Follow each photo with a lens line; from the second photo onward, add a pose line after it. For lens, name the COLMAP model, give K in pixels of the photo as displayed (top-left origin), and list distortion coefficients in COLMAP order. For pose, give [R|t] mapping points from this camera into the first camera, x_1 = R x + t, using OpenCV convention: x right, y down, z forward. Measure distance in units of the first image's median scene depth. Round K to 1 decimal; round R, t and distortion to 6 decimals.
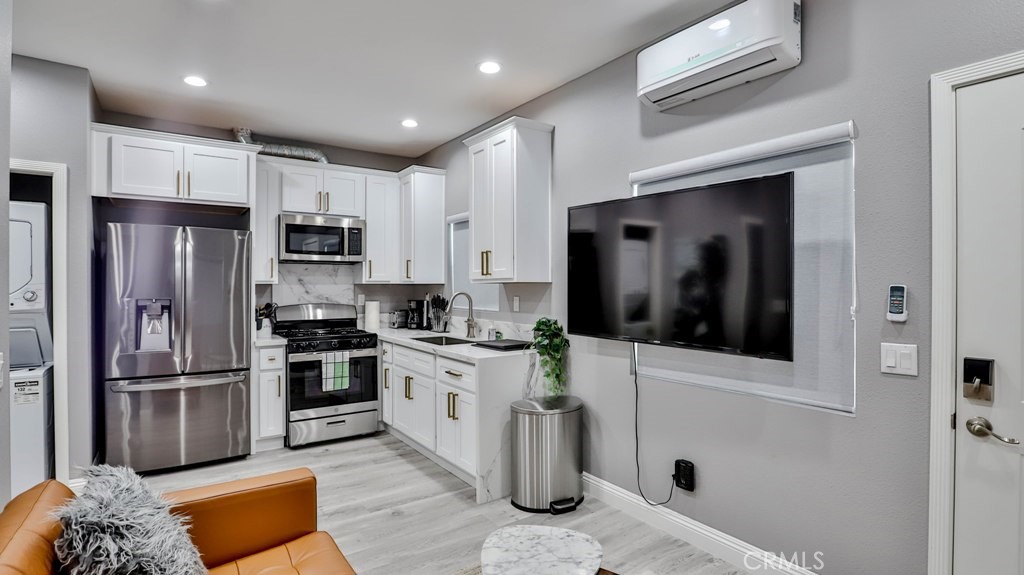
lens RADIAL K [[495.8, 0, 511.3], [0, 495.8, 286.2], [0, 0, 1]] dist [-0.039495, 0.000883]
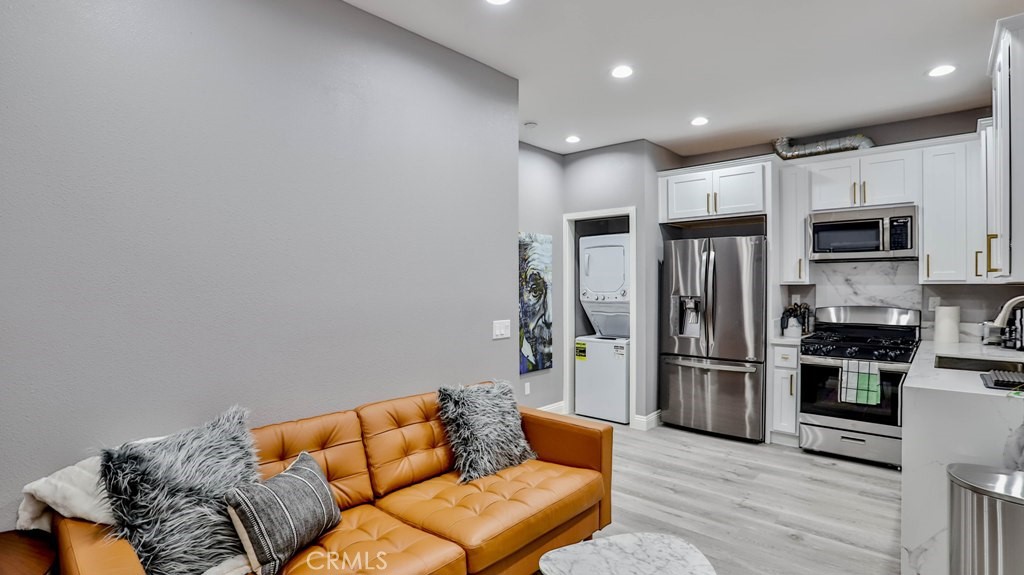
lens RADIAL K [[495.8, 0, 511.3], [0, 495.8, 286.2], [0, 0, 1]] dist [-0.039495, 0.000883]
pose [[0.210833, 0.001909, -0.977520, 0.384250], [0.000343, 0.999998, 0.002027, -0.003408], [0.977522, -0.000763, 0.210832, 0.212565]]
